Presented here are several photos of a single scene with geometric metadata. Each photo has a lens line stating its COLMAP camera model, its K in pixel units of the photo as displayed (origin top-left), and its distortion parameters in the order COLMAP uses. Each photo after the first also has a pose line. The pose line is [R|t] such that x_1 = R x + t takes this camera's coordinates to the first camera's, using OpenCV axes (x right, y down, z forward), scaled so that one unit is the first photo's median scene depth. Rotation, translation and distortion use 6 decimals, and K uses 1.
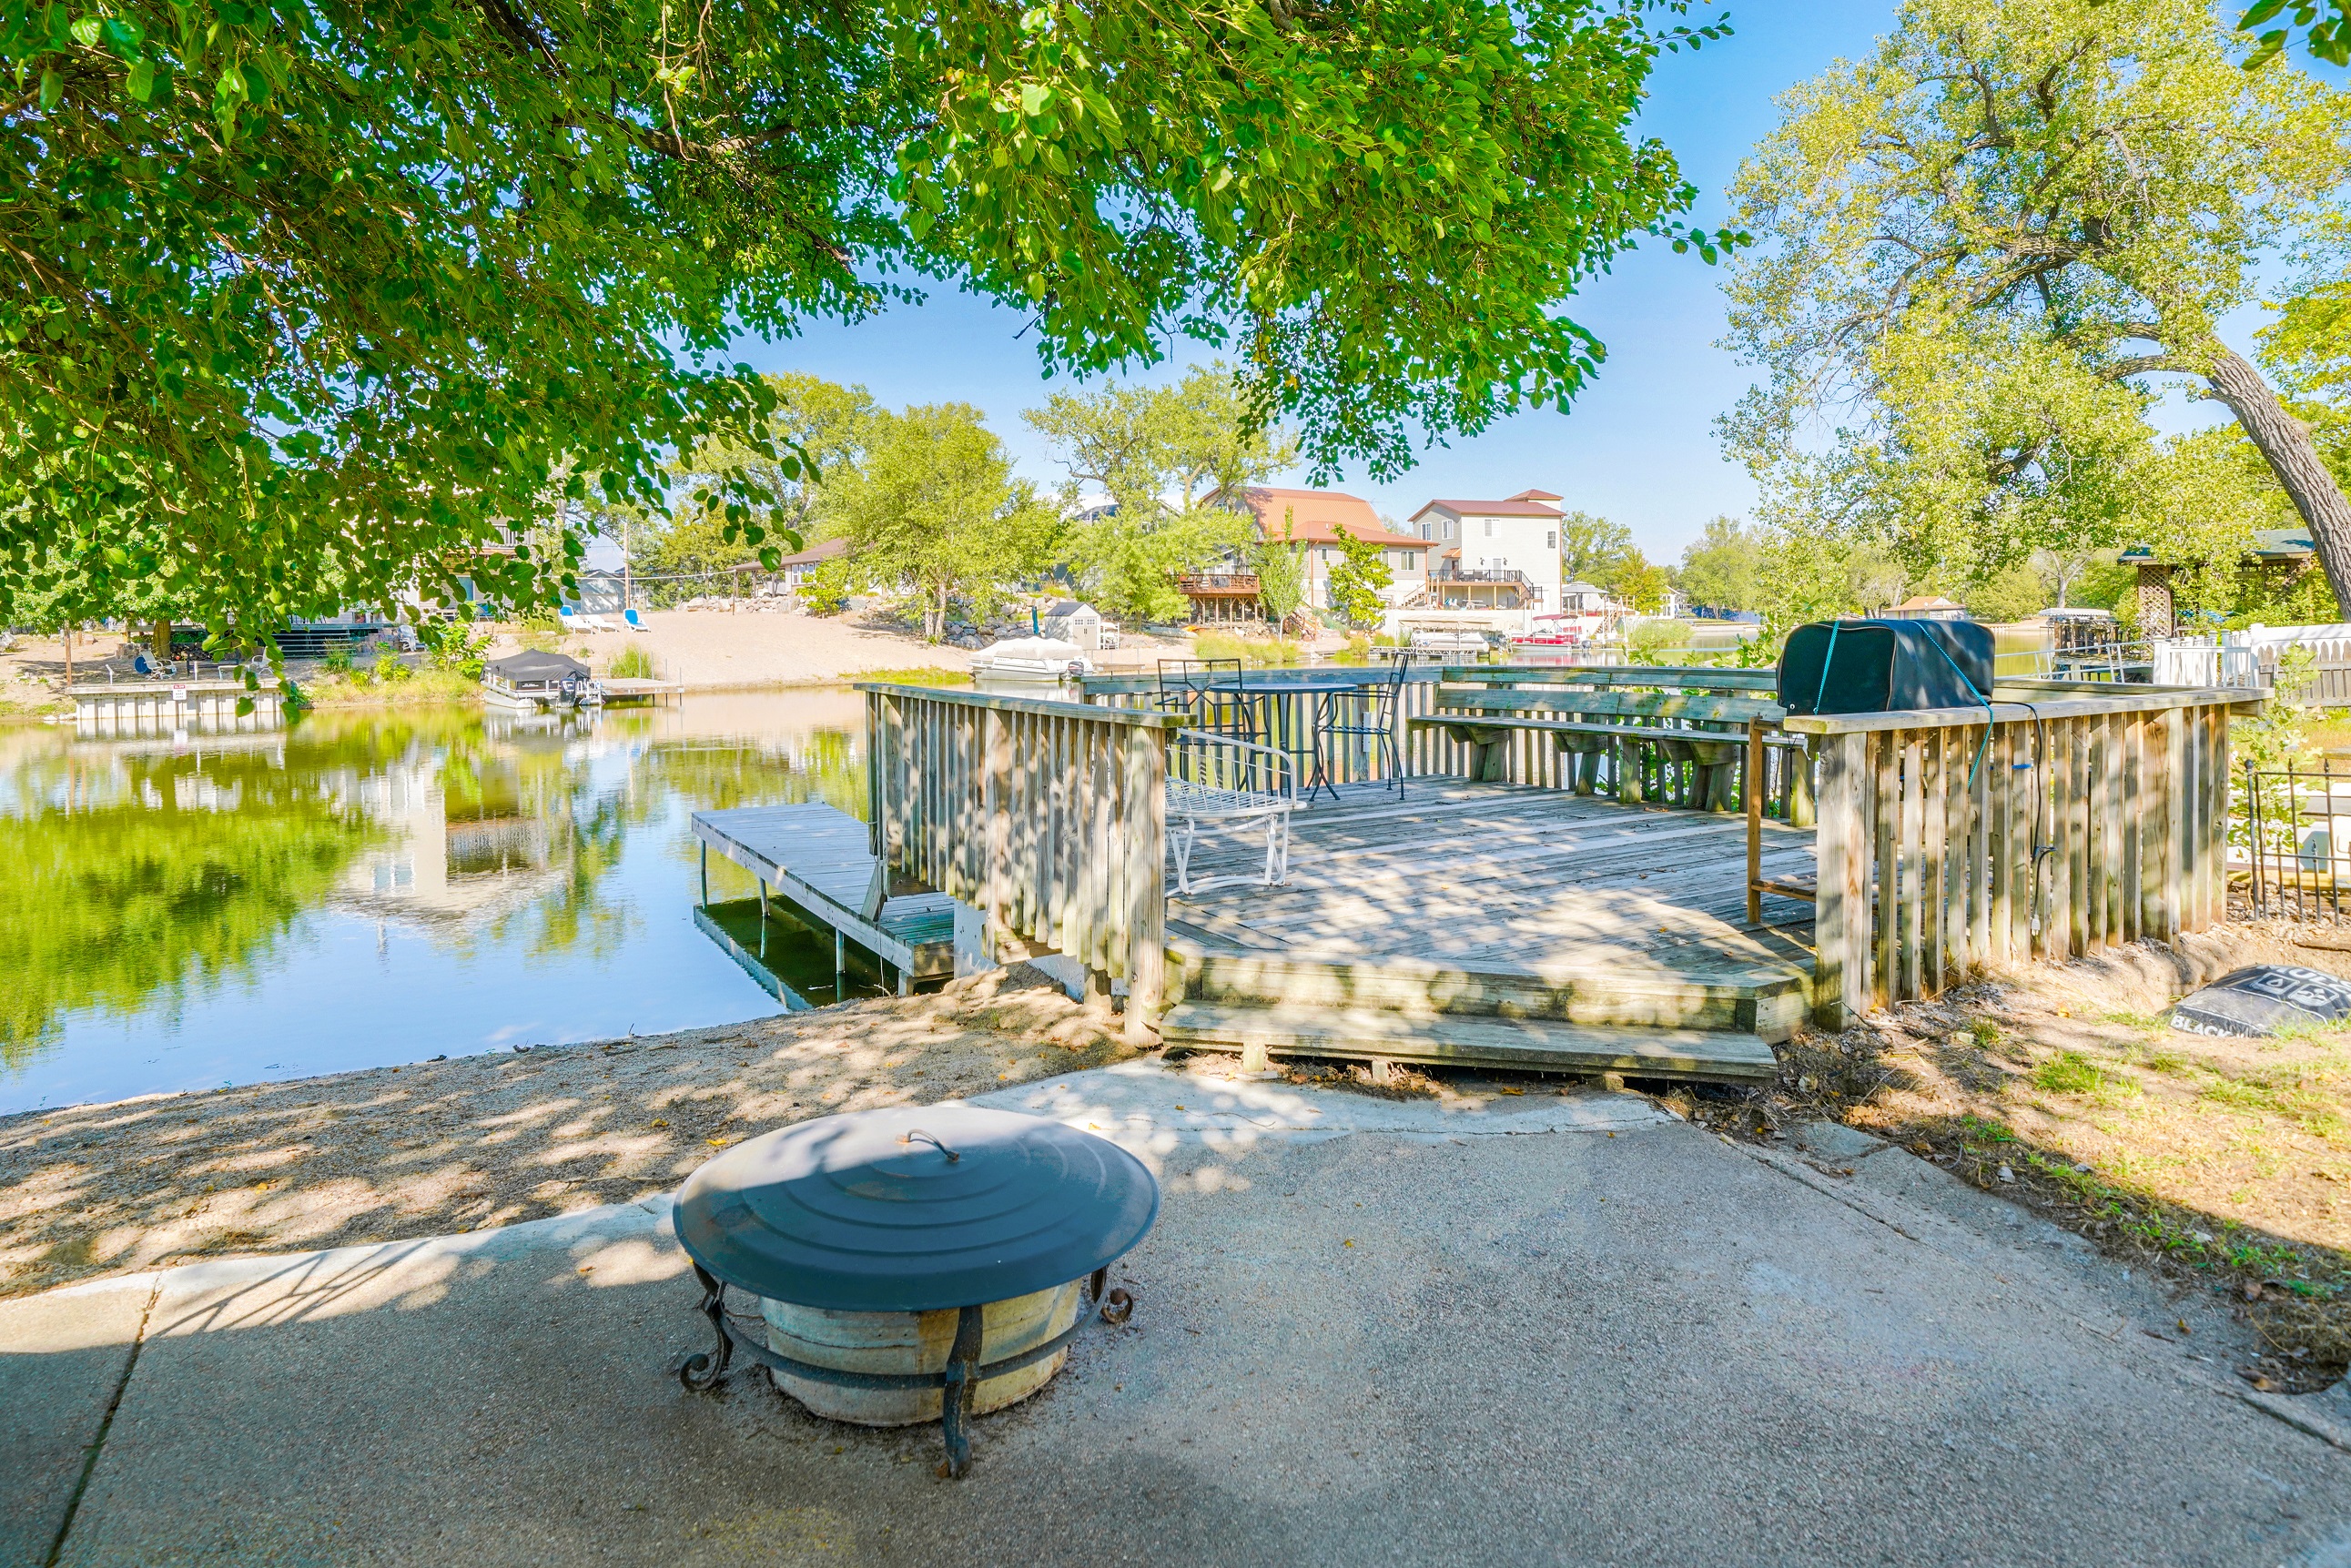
lens RADIAL K [[1196.5, 0, 1145.5], [0, 1196.5, 646.6], [0, 0, 1]] dist [0.011199, -0.012329]
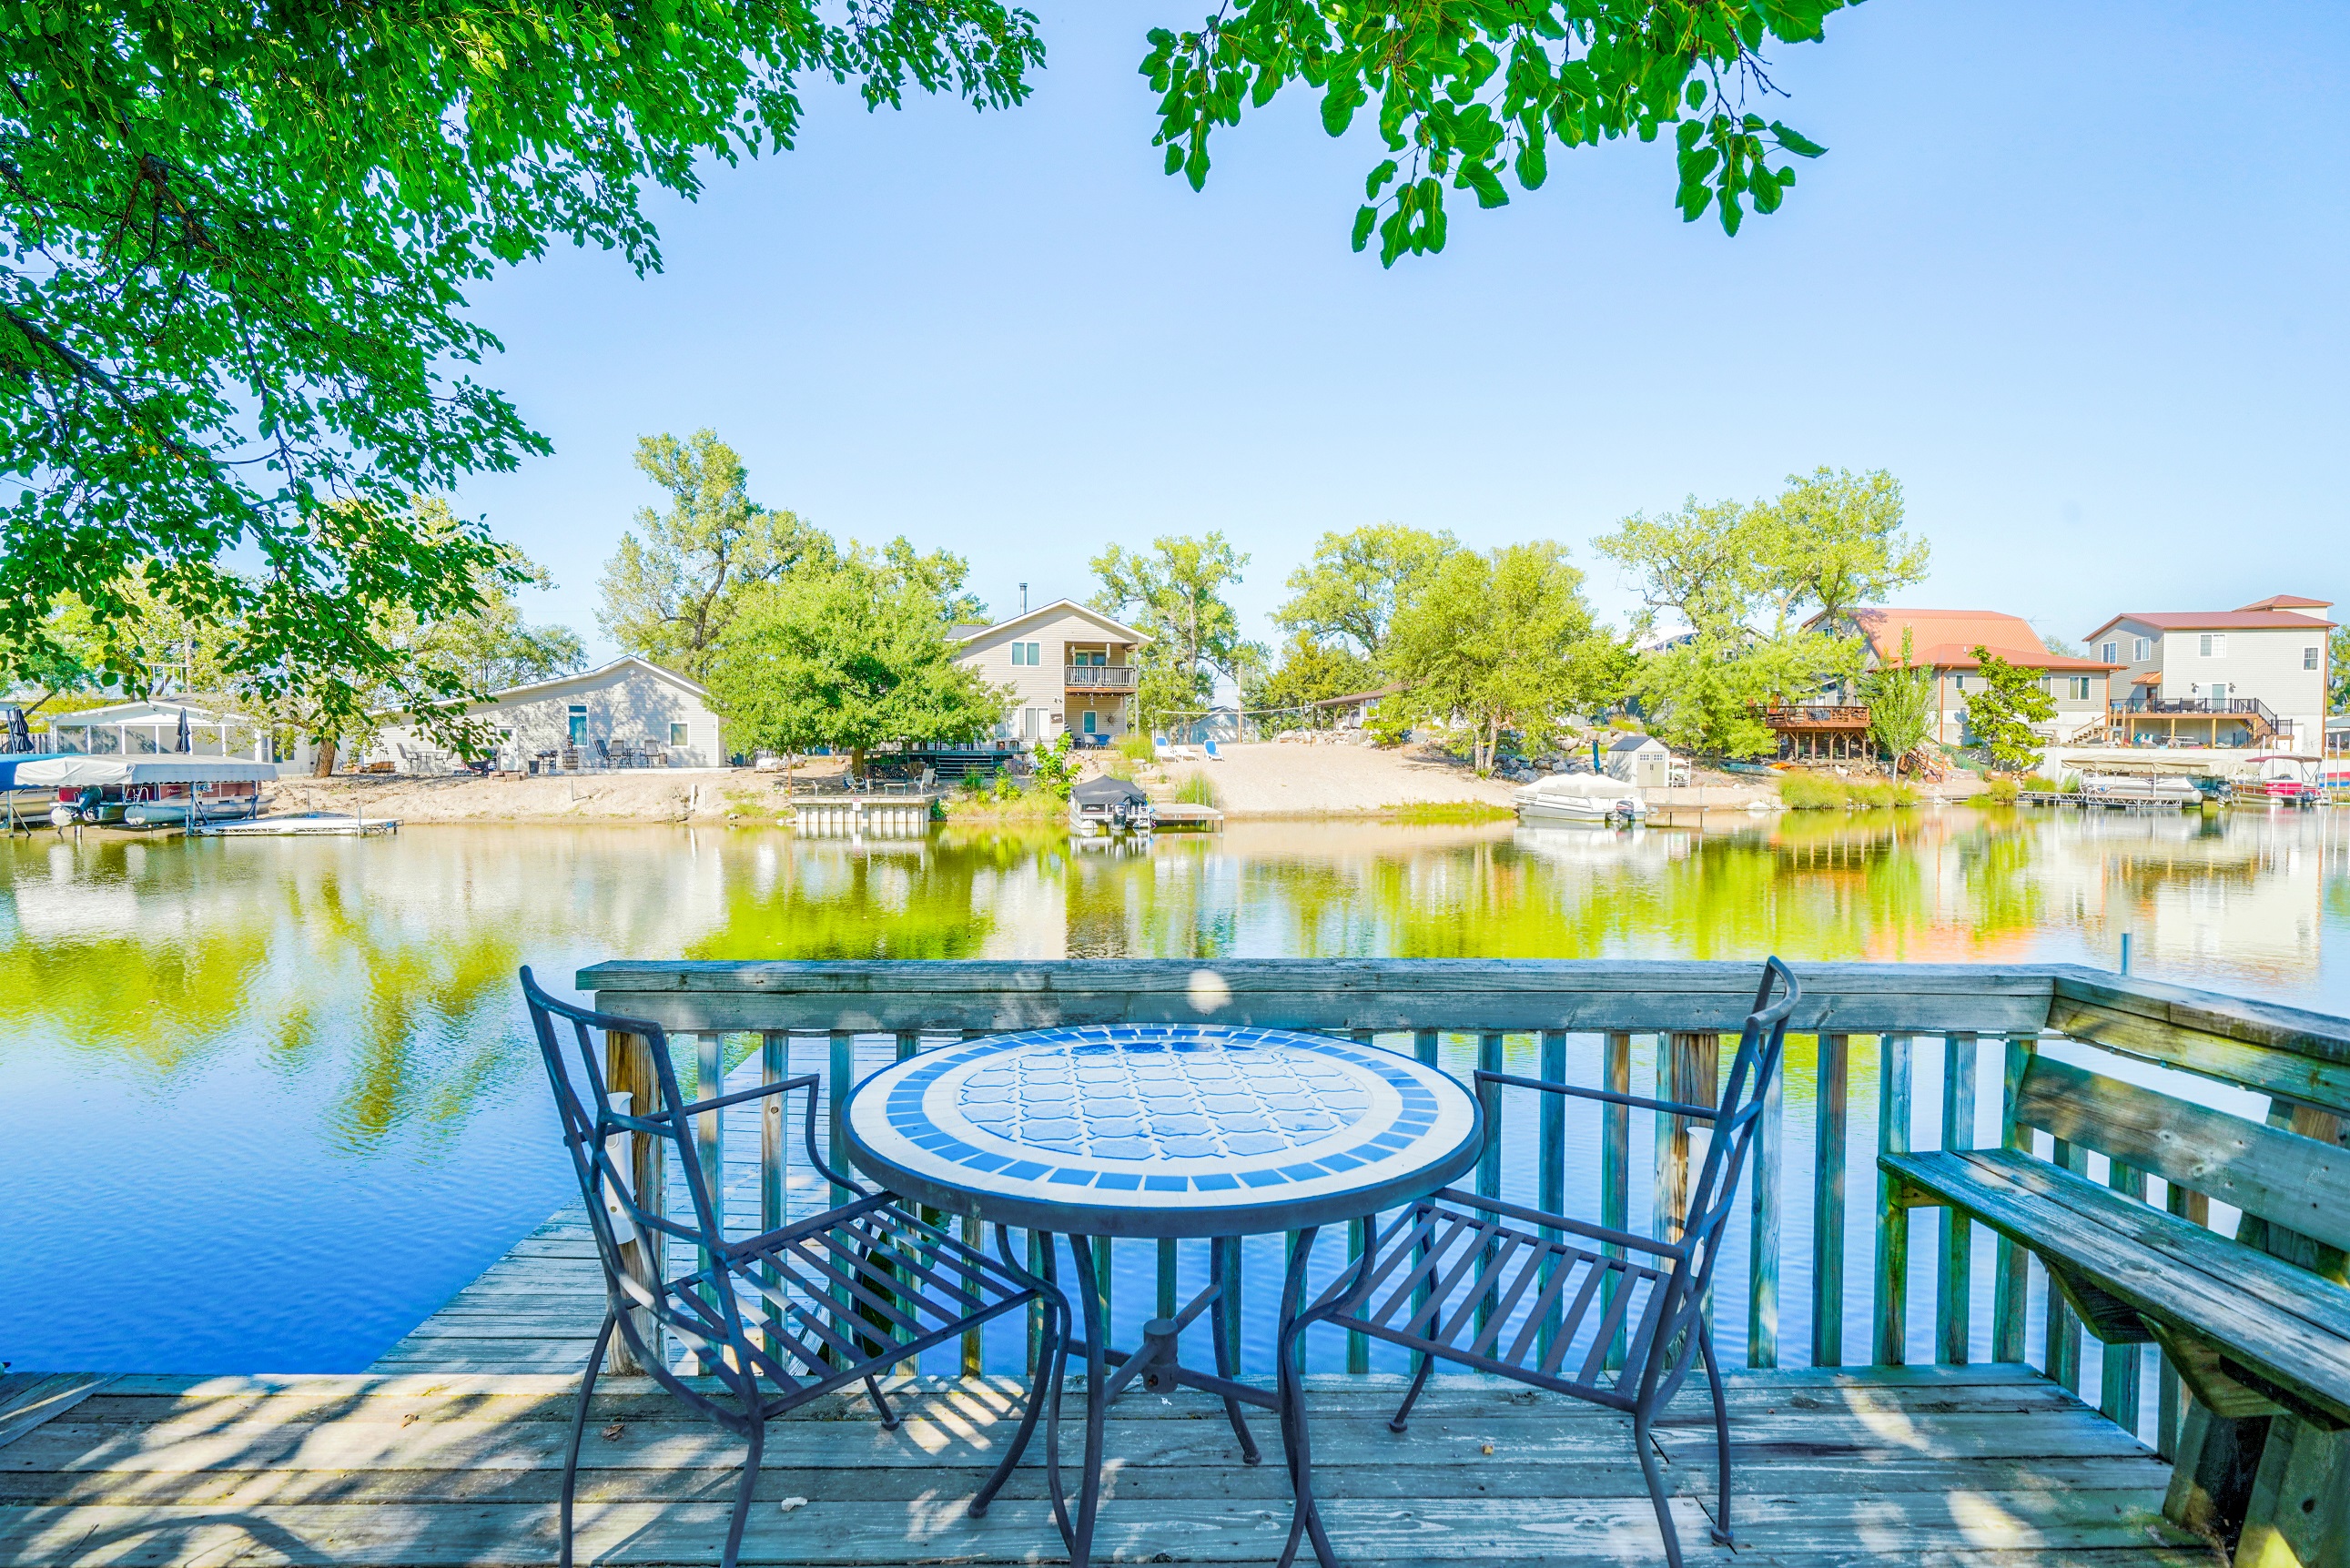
lens RADIAL K [[1110.0, 0, 1198.7], [0, 1110.0, 796.4], [0, 0, 1]] dist [-0.003580, -0.000924]
pose [[0.897392, 0.028629, -0.440305, 0.026925], [-0.020770, 0.999527, 0.022659, -0.003824], [0.440746, -0.011189, 0.897562, 0.100952]]
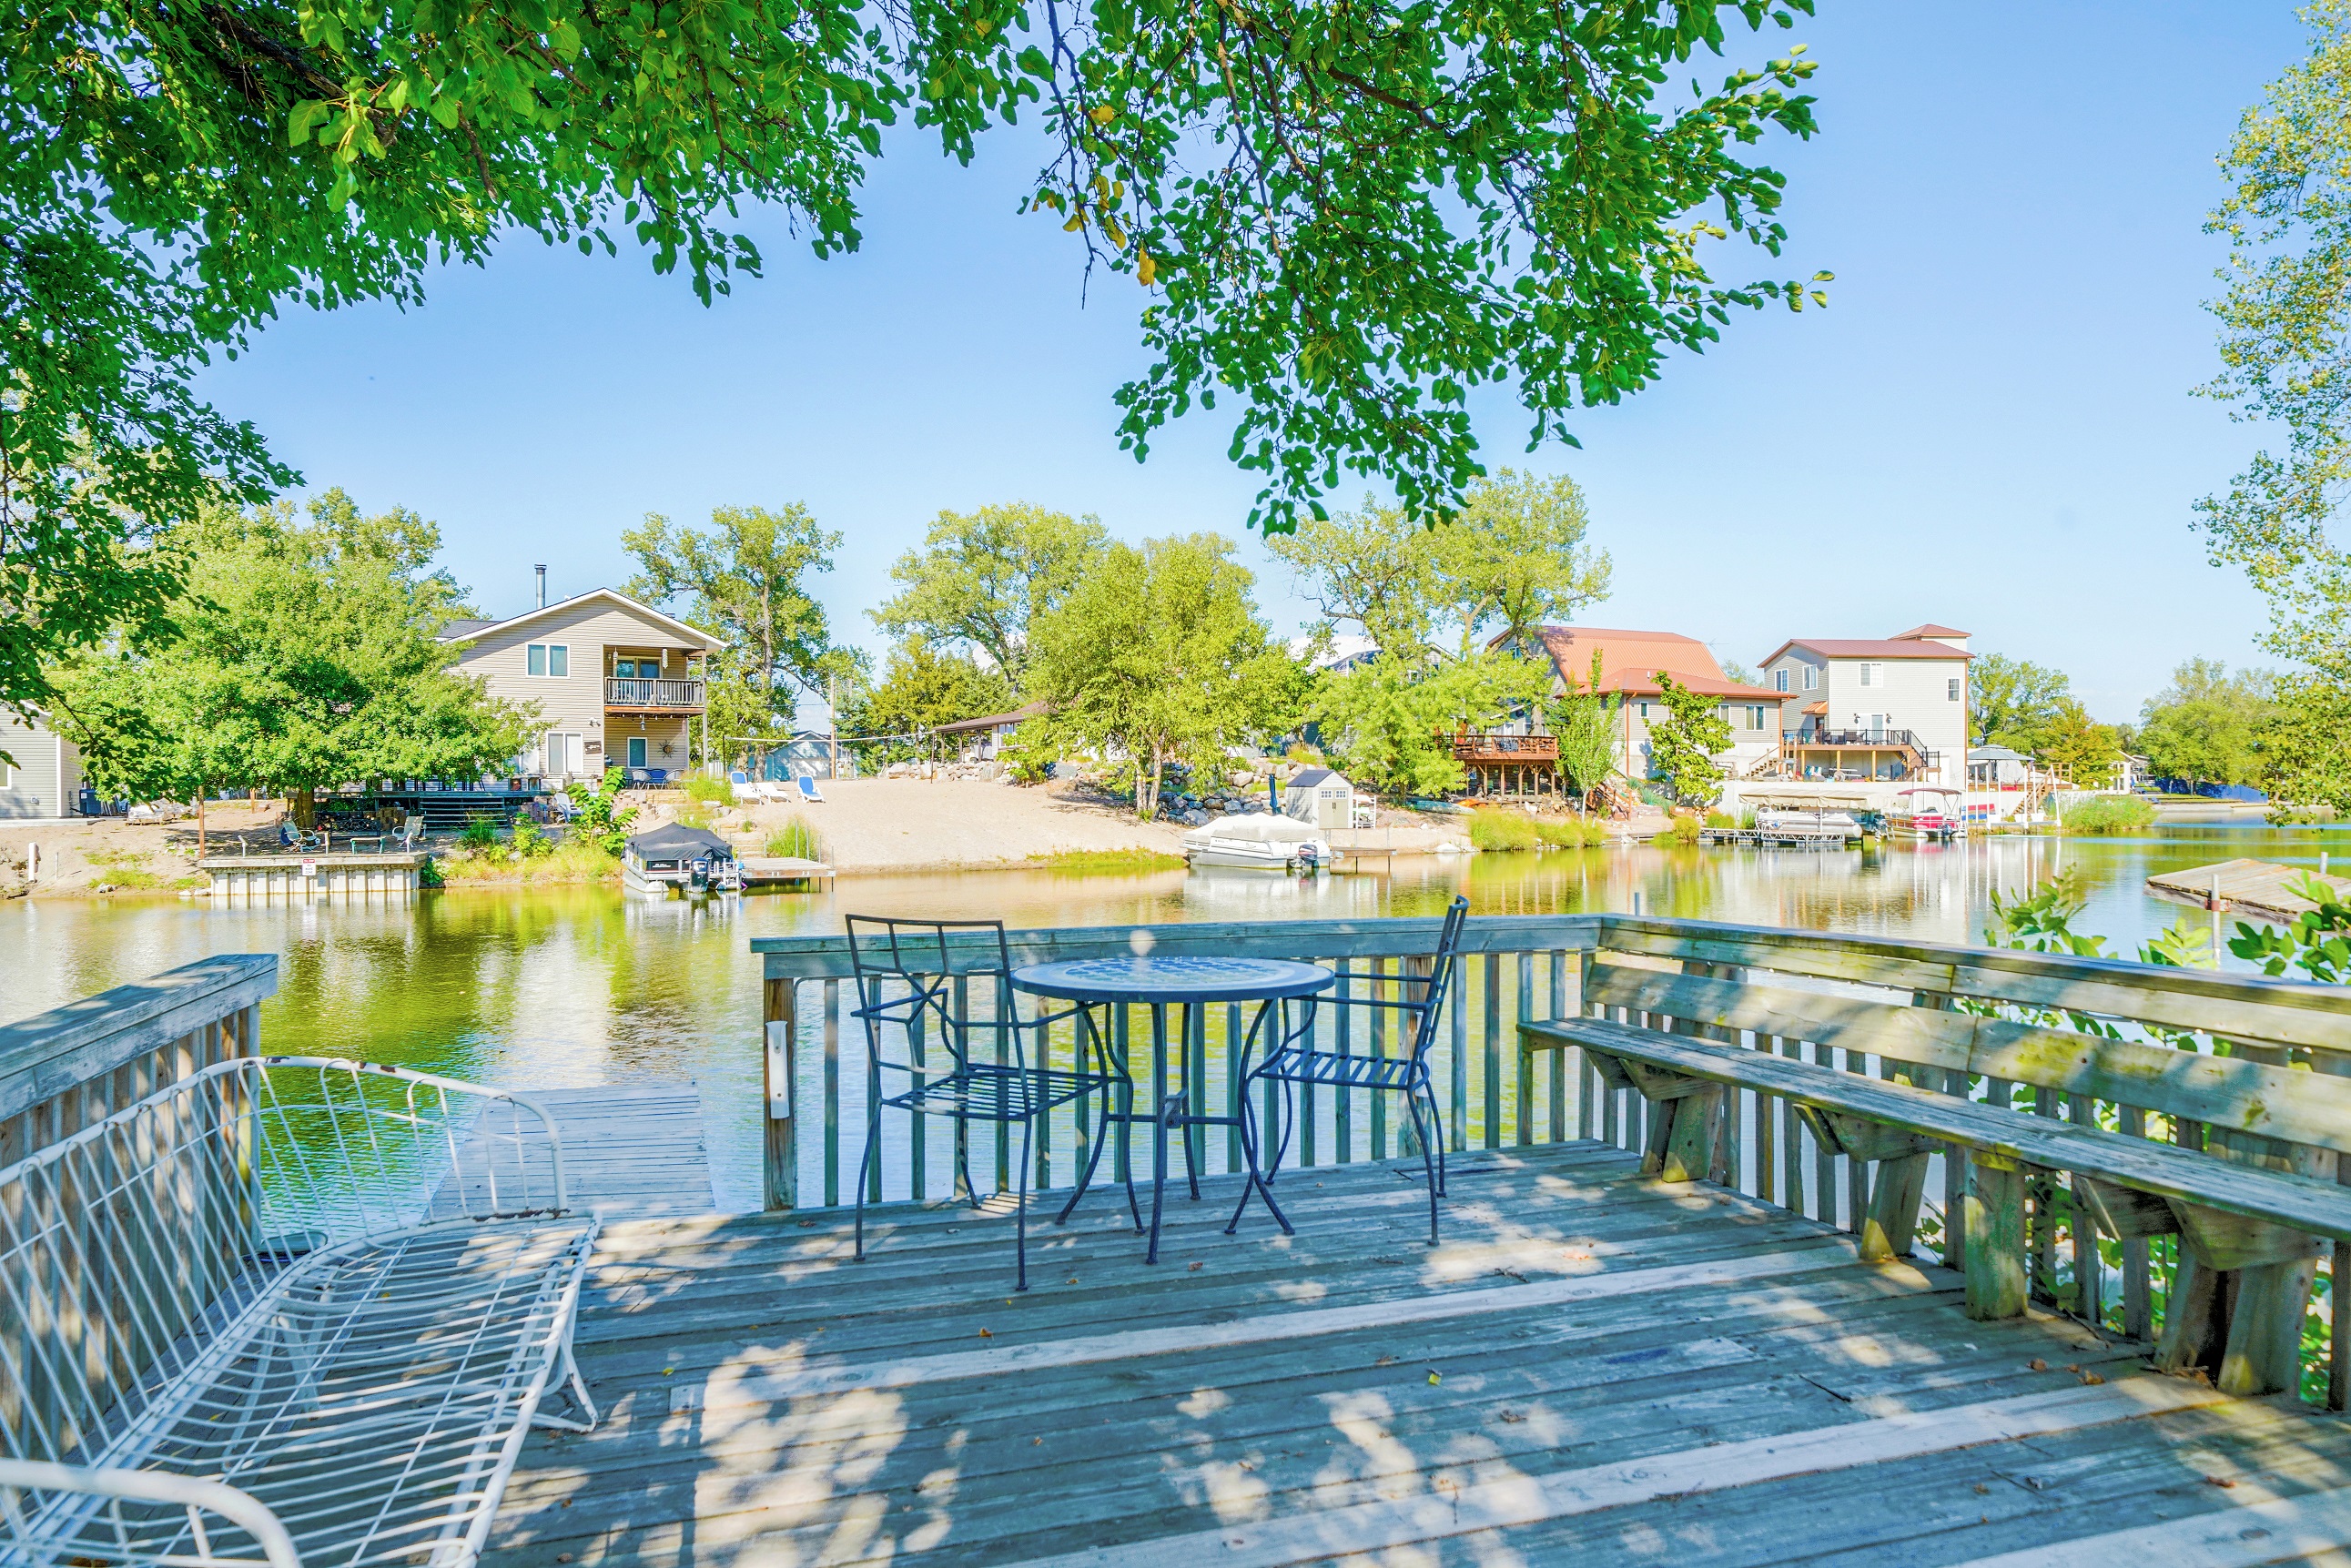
lens RADIAL K [[1414.1, 0, 1175.1], [0, 1414.1, 818.0], [0, 0, 1]] dist [-0.004887, -0.001571]
pose [[0.983957, 0.009184, -0.178168, 0.026382], [-0.009625, 0.999952, -0.001615, -0.003068], [0.178144, 0.003304, 0.983999, 0.059518]]
